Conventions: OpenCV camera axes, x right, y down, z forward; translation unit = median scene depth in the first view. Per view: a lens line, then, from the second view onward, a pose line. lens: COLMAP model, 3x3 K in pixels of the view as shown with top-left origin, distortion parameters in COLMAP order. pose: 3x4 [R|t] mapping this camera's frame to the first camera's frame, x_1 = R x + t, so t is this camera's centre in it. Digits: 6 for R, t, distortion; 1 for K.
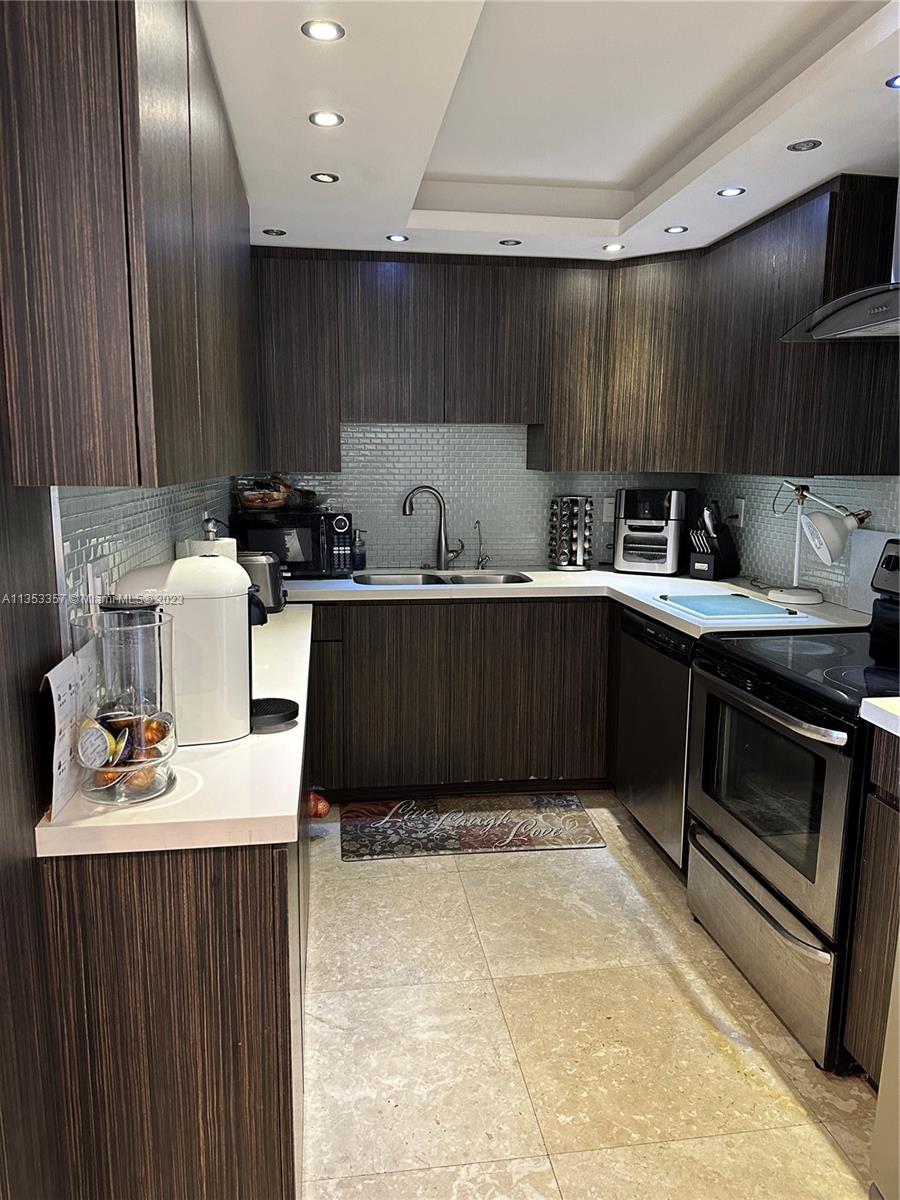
lens RADIAL K [[856.4, 0, 434.2], [0, 856.4, 591.1], [0, 0, 1]] dist [0.067502, -0.099016]
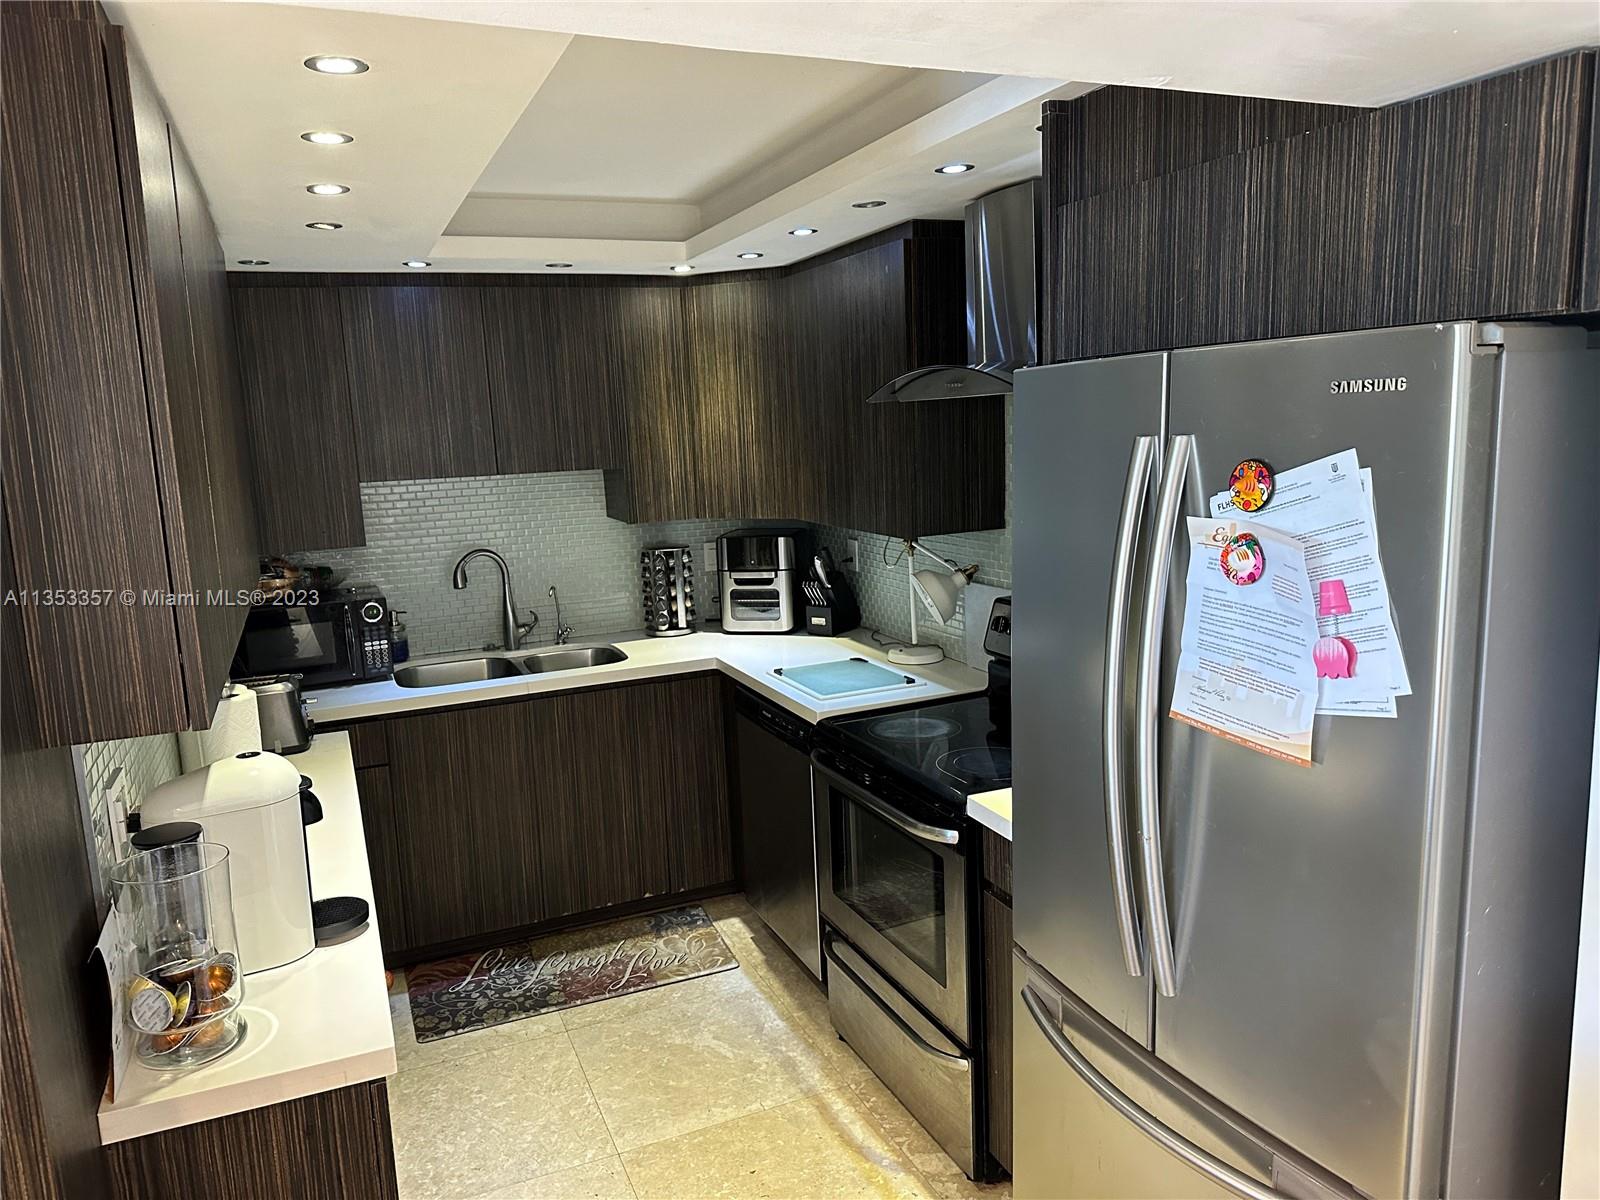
lens RADIAL K [[1141.9, 0, 780.7], [0, 1141.9, 599.2], [0, 0, 1]] dist [0.067502, -0.099016]
pose [[0.965552, -0.090743, 0.243877, -0.006726], [0.092230, 0.995723, 0.005340, -0.083625], [-0.243318, 0.017337, 0.969792, -0.145154]]
